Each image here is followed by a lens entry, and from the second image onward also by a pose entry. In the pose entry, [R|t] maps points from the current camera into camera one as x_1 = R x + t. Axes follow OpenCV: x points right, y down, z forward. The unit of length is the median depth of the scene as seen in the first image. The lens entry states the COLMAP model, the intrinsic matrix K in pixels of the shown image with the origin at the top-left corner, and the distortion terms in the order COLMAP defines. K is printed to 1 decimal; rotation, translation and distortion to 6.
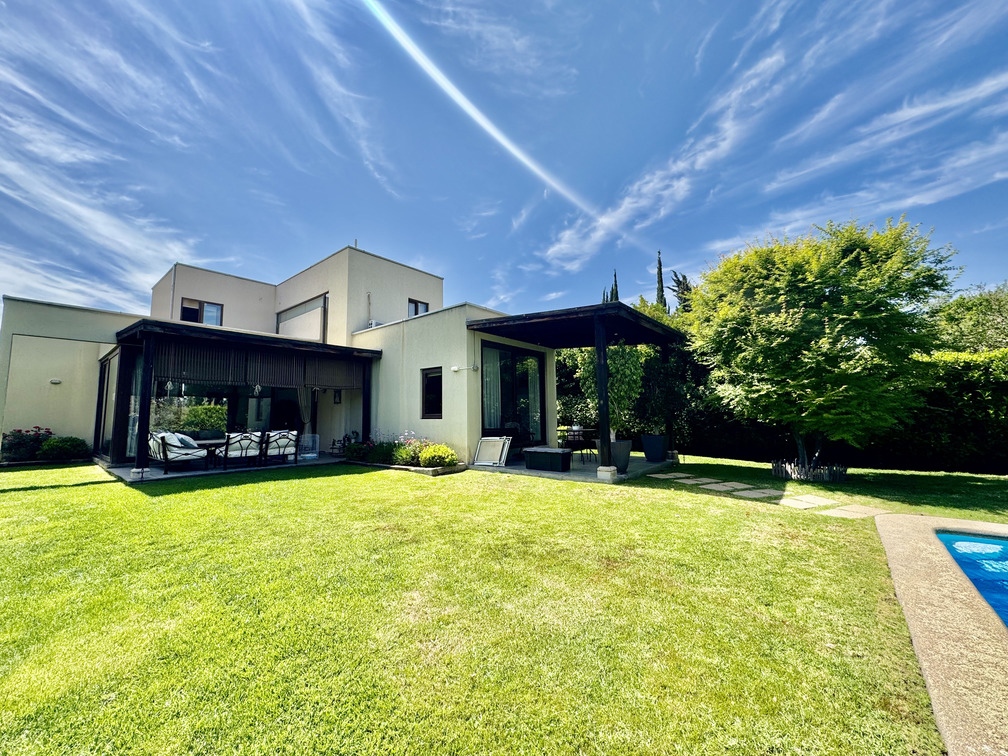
lens RADIAL K [[402.1, 0, 503.7], [0, 402.1, 381.8], [0, 0, 1]] dist [0.000691, 0.000802]
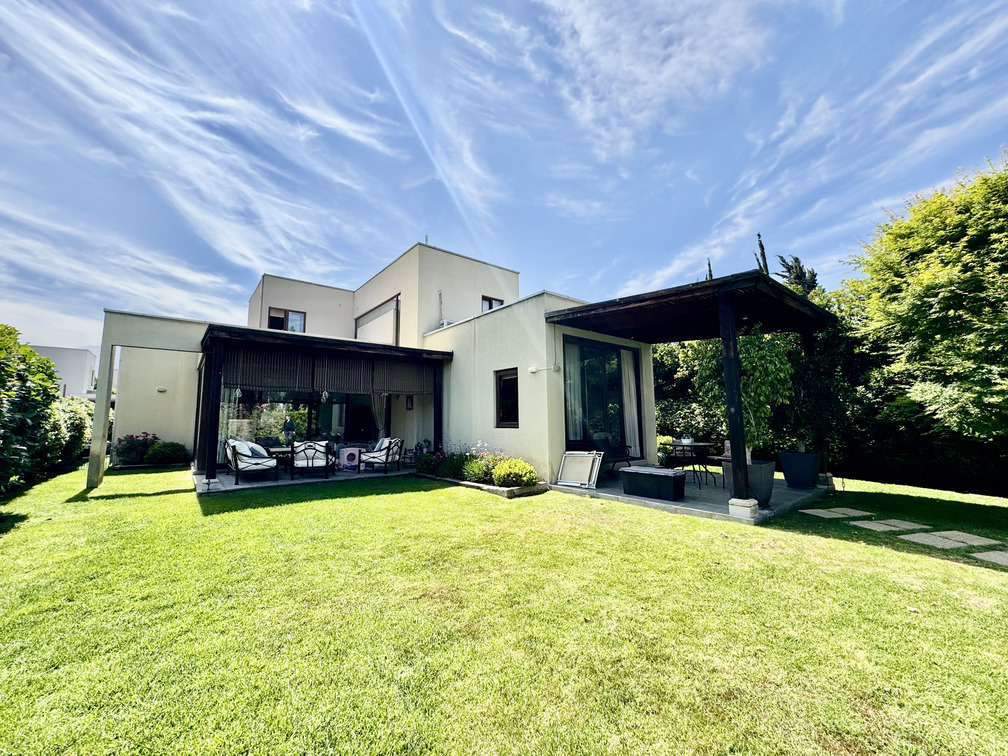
lens RADIAL K [[402.1, 0, 504.7], [0, 402.1, 372.9], [0, 0, 1]] dist [0.000691, 0.000802]
pose [[0.981020, -0.019456, -0.192930, -0.016295], [0.013688, 0.999420, -0.031187, 0.000563], [0.193425, 0.027955, 0.980717, 0.166015]]
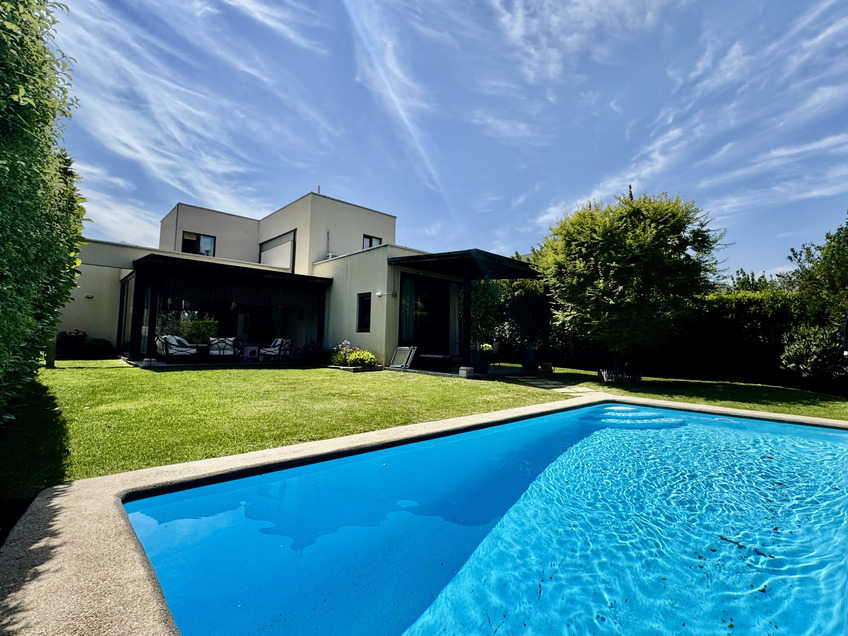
lens RADIAL K [[407.5, 0, 477.0], [0, 407.5, 320.4], [0, 0, 1]] dist [0.007613, -0.001223]
pose [[0.997571, 0.029427, -0.063138, 0.306559], [-0.027435, 0.999105, 0.032180, 0.001569], [0.064028, -0.030370, 0.997486, -0.330956]]
